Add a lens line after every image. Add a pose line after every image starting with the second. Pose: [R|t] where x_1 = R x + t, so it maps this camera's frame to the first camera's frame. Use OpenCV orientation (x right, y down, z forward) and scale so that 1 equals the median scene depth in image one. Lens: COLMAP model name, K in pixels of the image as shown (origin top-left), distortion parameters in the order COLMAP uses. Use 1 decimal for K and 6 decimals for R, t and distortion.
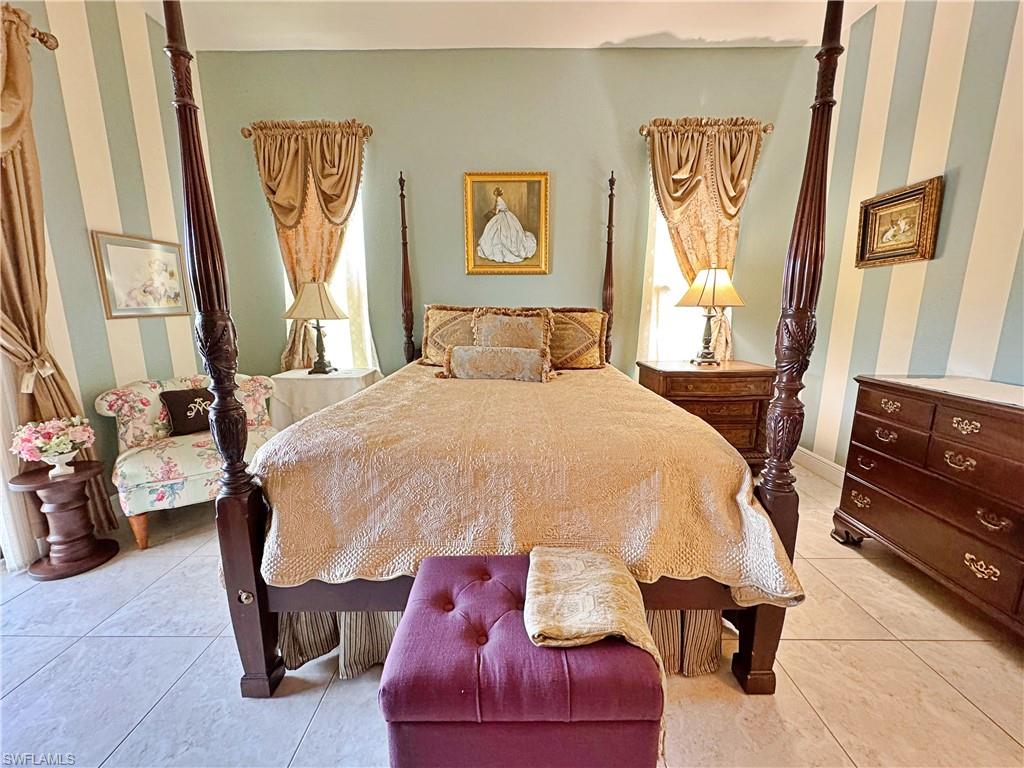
lens RADIAL K [[409.6, 0, 512.0], [0, 409.6, 384.0], [0, 0, 1]] dist [-0.000659, 0.000136]
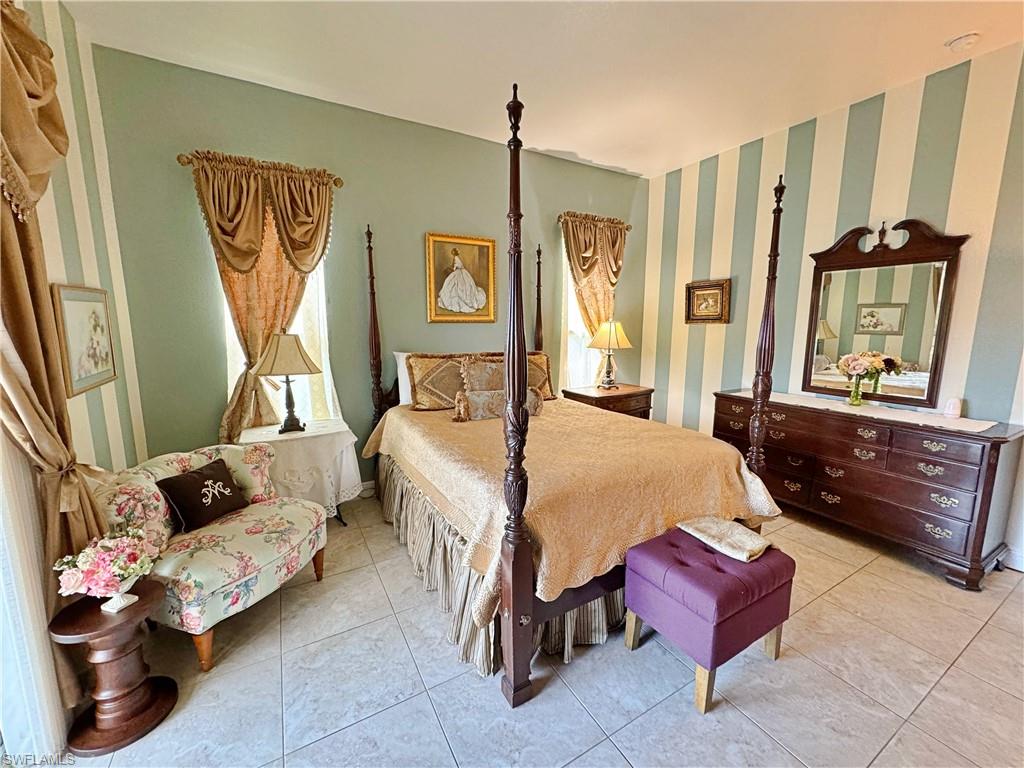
lens RADIAL K [[409.6, 0, 512.0], [0, 409.6, 384.0], [0, 0, 1]] dist [-0.000659, 0.000136]
pose [[0.862299, -0.073611, 0.501021, -0.523475], [0.091641, 0.995727, -0.011427, -0.079783], [-0.498039, 0.055767, 0.865360, -0.046120]]
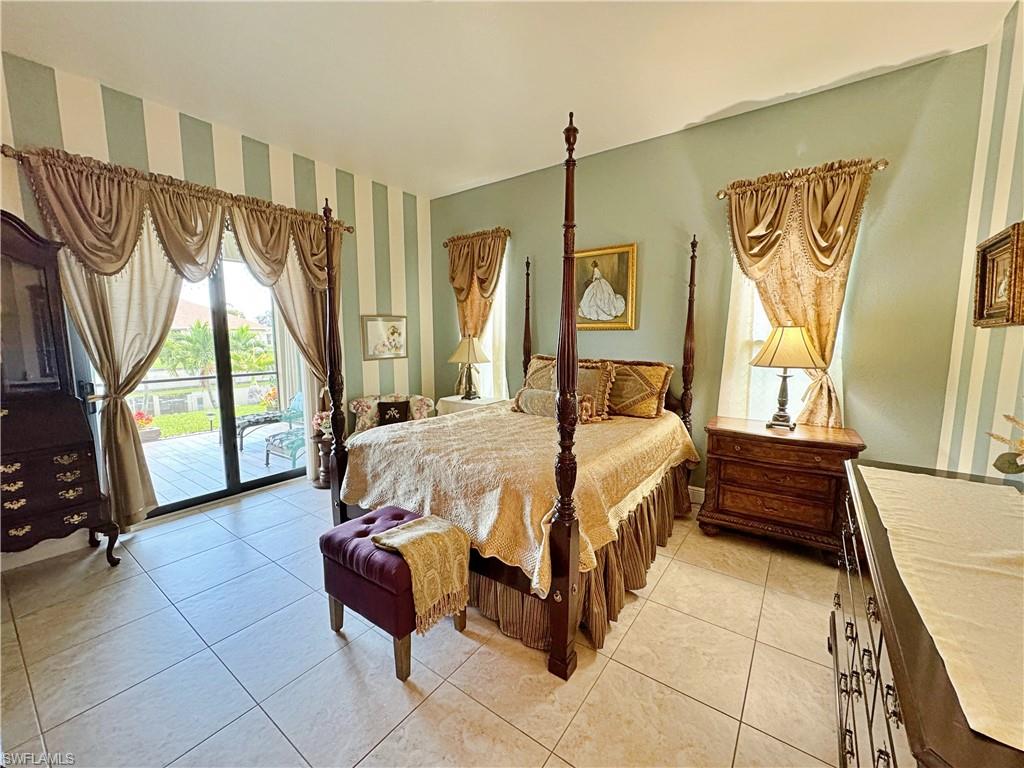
lens RADIAL K [[409.6, 0, 512.0], [0, 409.6, 384.0], [0, 0, 1]] dist [-0.000659, 0.000136]
pose [[0.814577, 0.069478, -0.575879, 0.517342], [-0.107432, 0.993695, -0.032077, -0.052375], [0.570019, 0.087997, 0.816905, -0.106526]]
